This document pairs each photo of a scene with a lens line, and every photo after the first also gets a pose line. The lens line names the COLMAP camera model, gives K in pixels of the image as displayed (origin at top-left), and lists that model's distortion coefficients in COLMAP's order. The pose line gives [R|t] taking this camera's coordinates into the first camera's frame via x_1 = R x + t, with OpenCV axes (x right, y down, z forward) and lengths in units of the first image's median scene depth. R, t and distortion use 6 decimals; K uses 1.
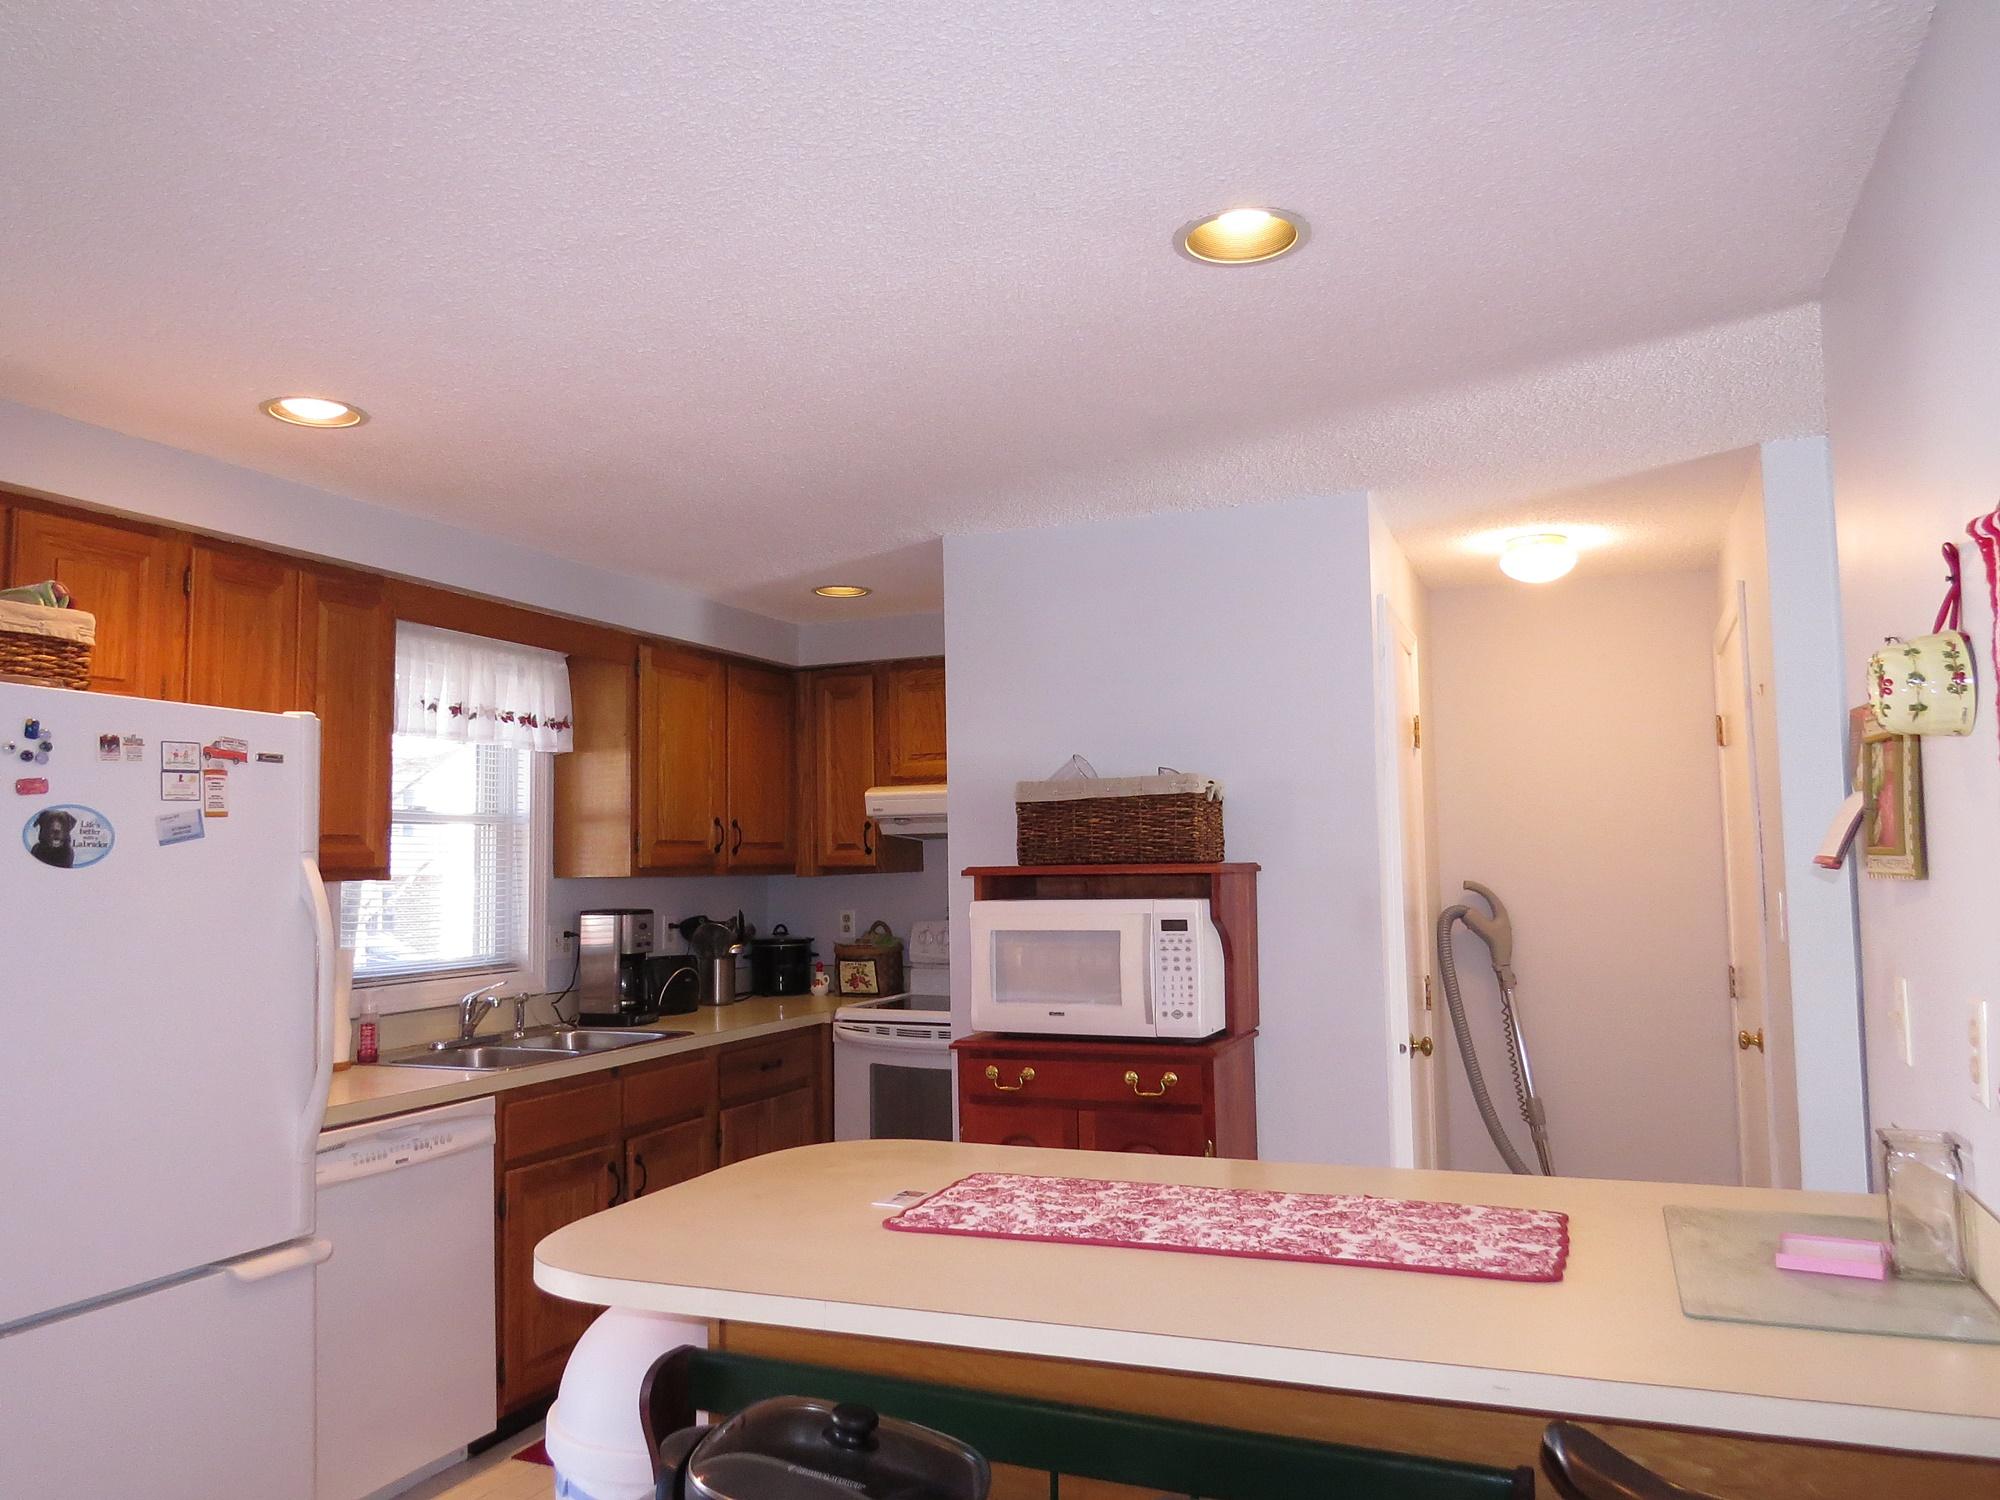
lens RADIAL K [[1468.1, 0, 1009.6], [0, 1468.1, 738.0], [0, 0, 1]] dist [0.000806, -0.004589]
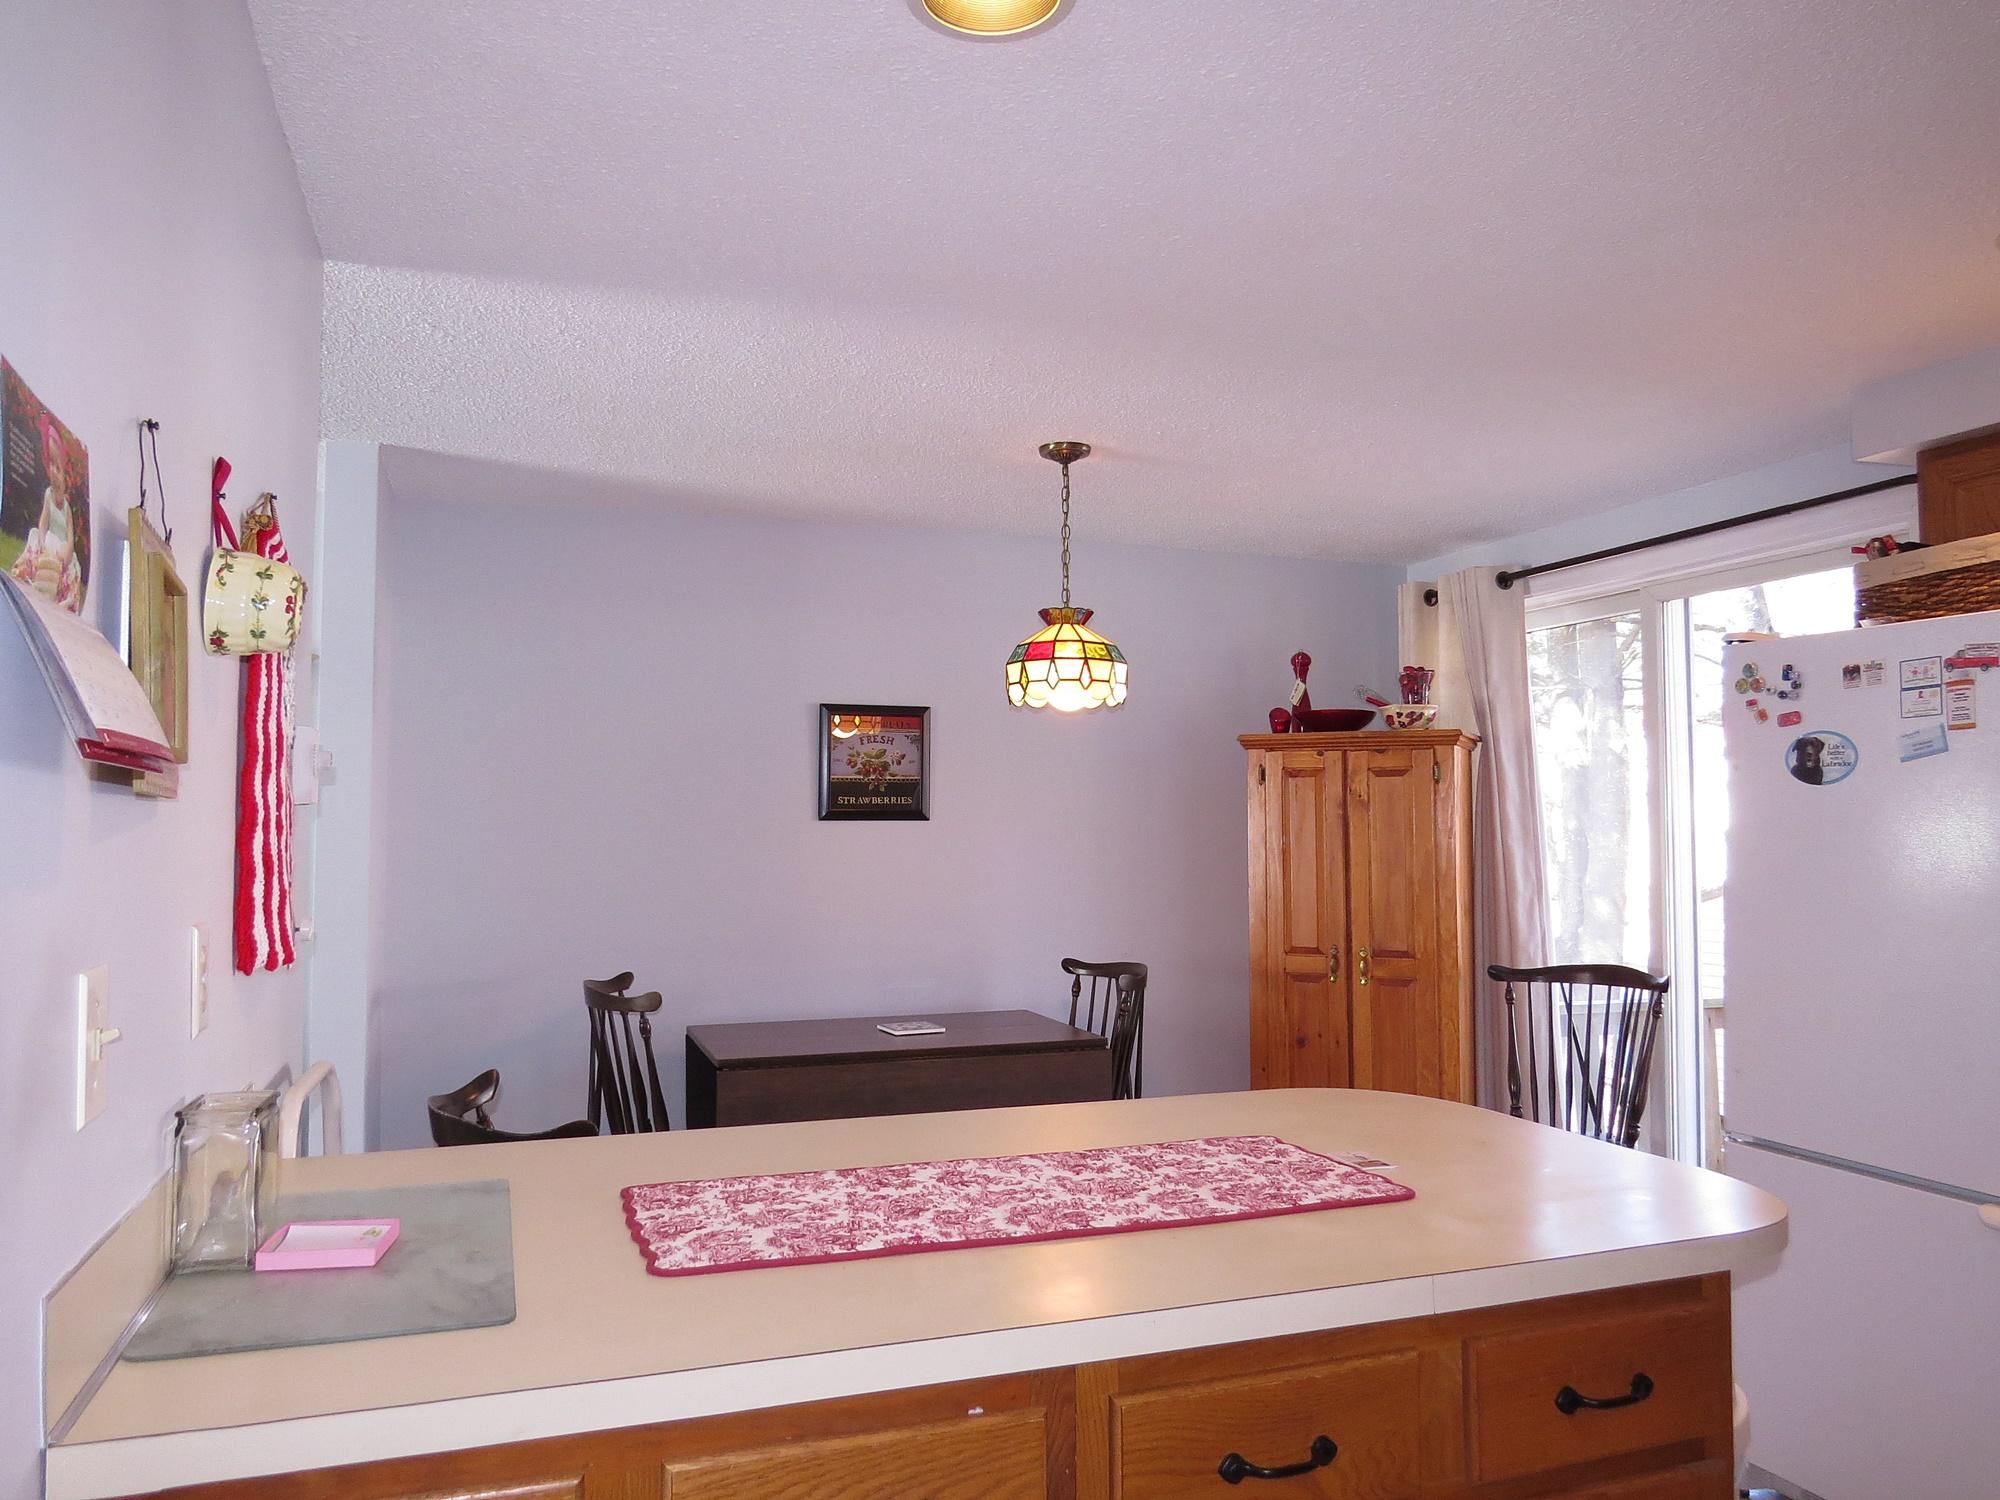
lens RADIAL K [[1468.1, 0, 987.0], [0, 1468.1, 744.9], [0, 0, 1]] dist [0.000806, -0.004589]
pose [[-0.739829, -0.019068, -0.672524, 0.610028], [0.067623, 0.992429, -0.102528, 0.126519], [0.669388, -0.121331, -0.732939, 1.358099]]
